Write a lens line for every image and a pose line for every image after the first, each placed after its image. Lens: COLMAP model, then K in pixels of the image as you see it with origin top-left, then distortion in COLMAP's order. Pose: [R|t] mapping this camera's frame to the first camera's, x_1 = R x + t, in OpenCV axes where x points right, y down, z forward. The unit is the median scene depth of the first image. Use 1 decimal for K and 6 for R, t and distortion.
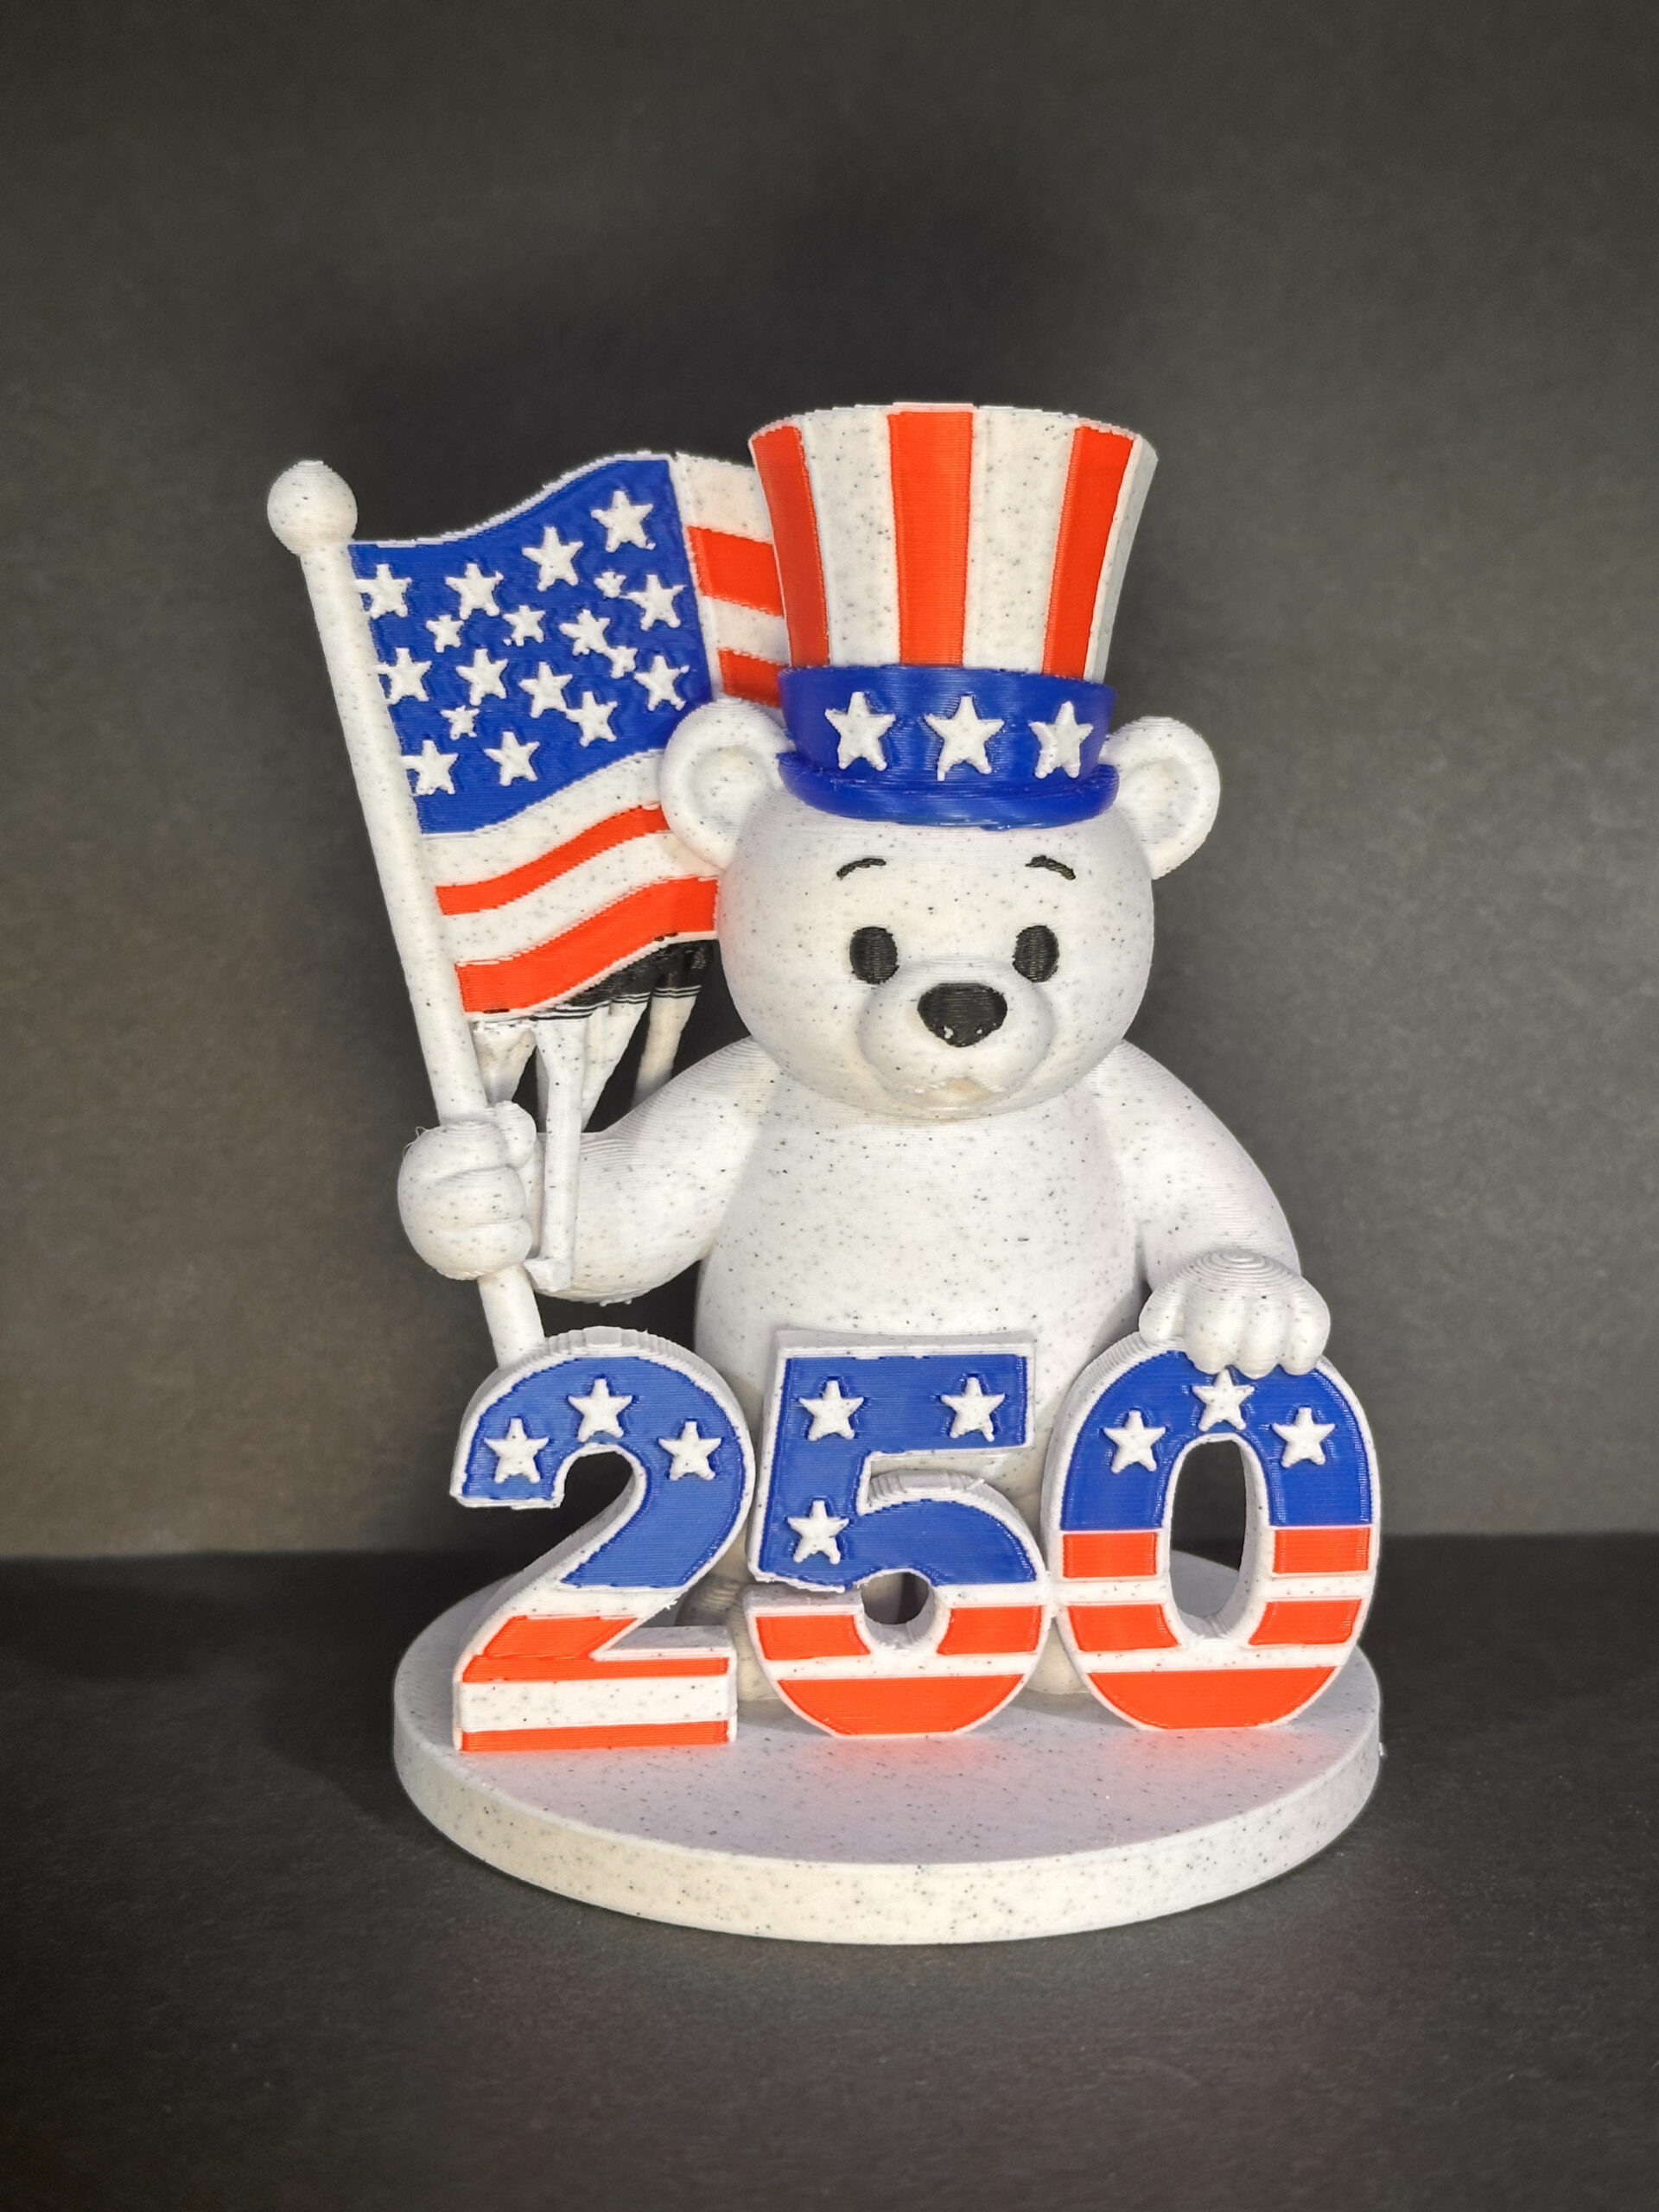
lens RADIAL K [[3539.9, 0, 864.6], [0, 3539.9, 1070.4], [0, 0, 1]] dist [0.123686, 0.000000]
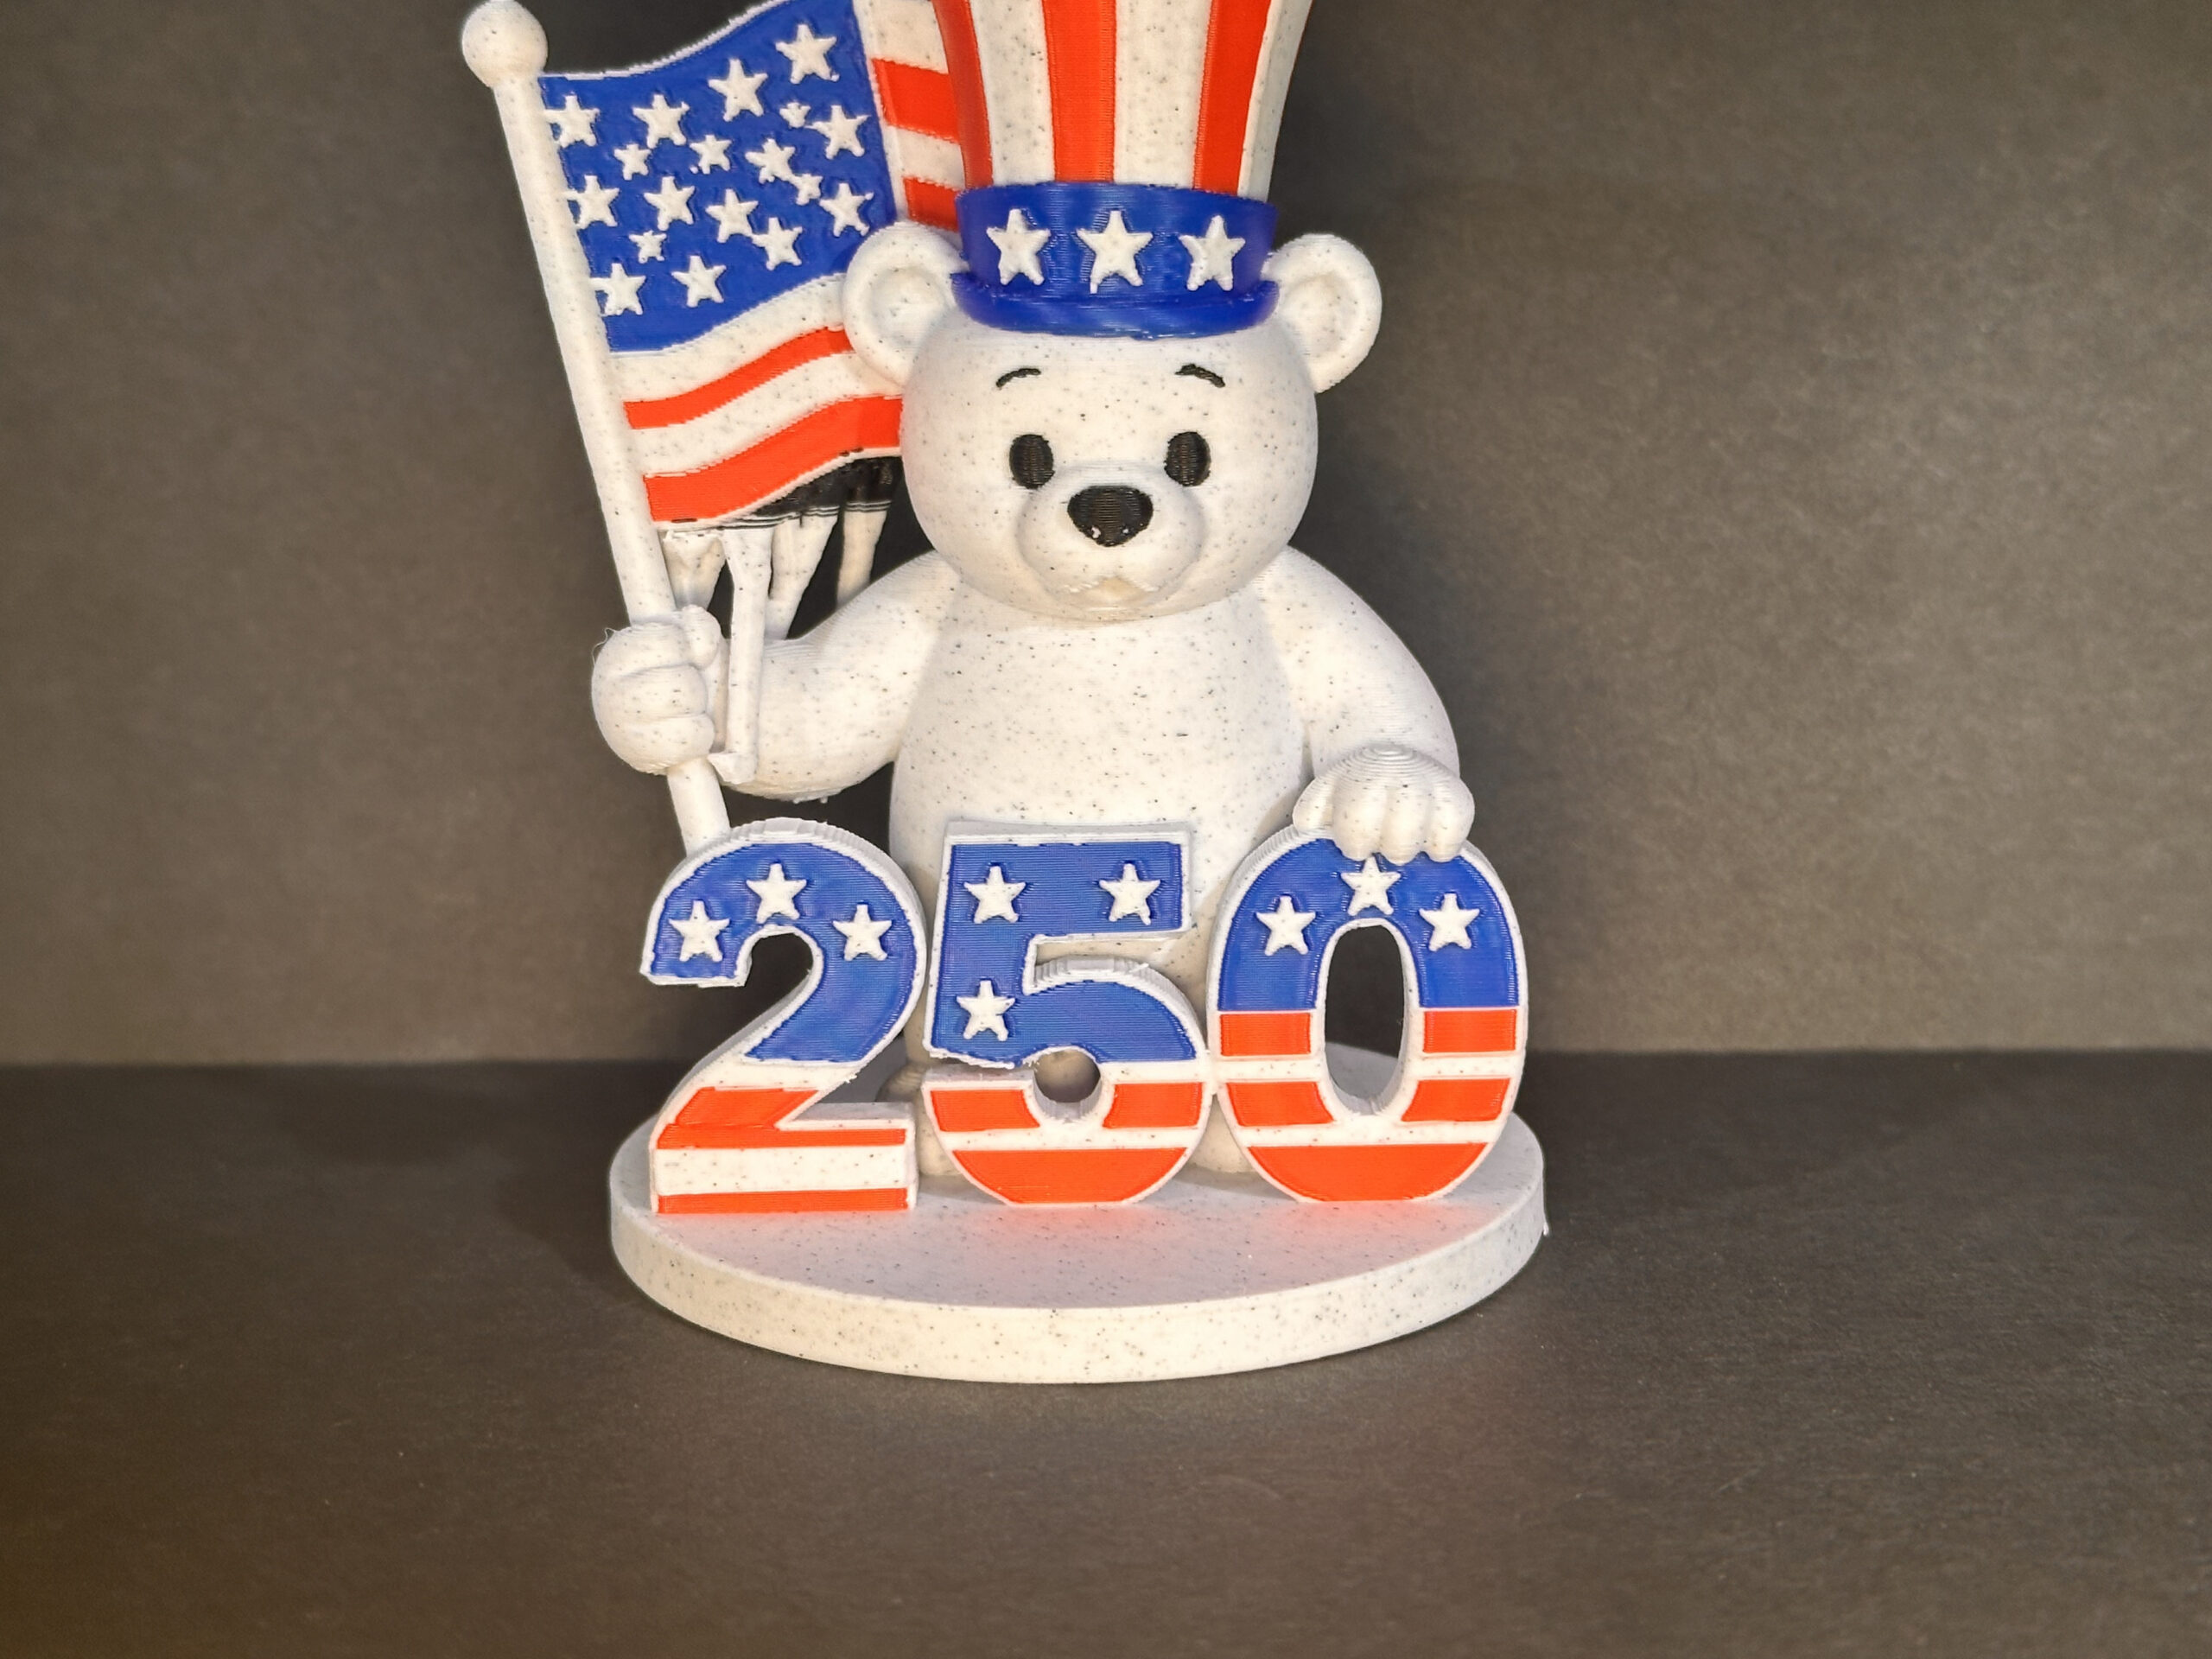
lens RADIAL K [[3539.9, 0, 1111.0], [0, 3539.9, 827.1], [0, 0, 1]] dist [0.123686, 0.000000]
pose [[0.995716, -0.001815, -0.092442, 0.121255], [0.004308, 0.999632, 0.026770, 0.047120], [0.092360, -0.027054, 0.995358, -0.046461]]
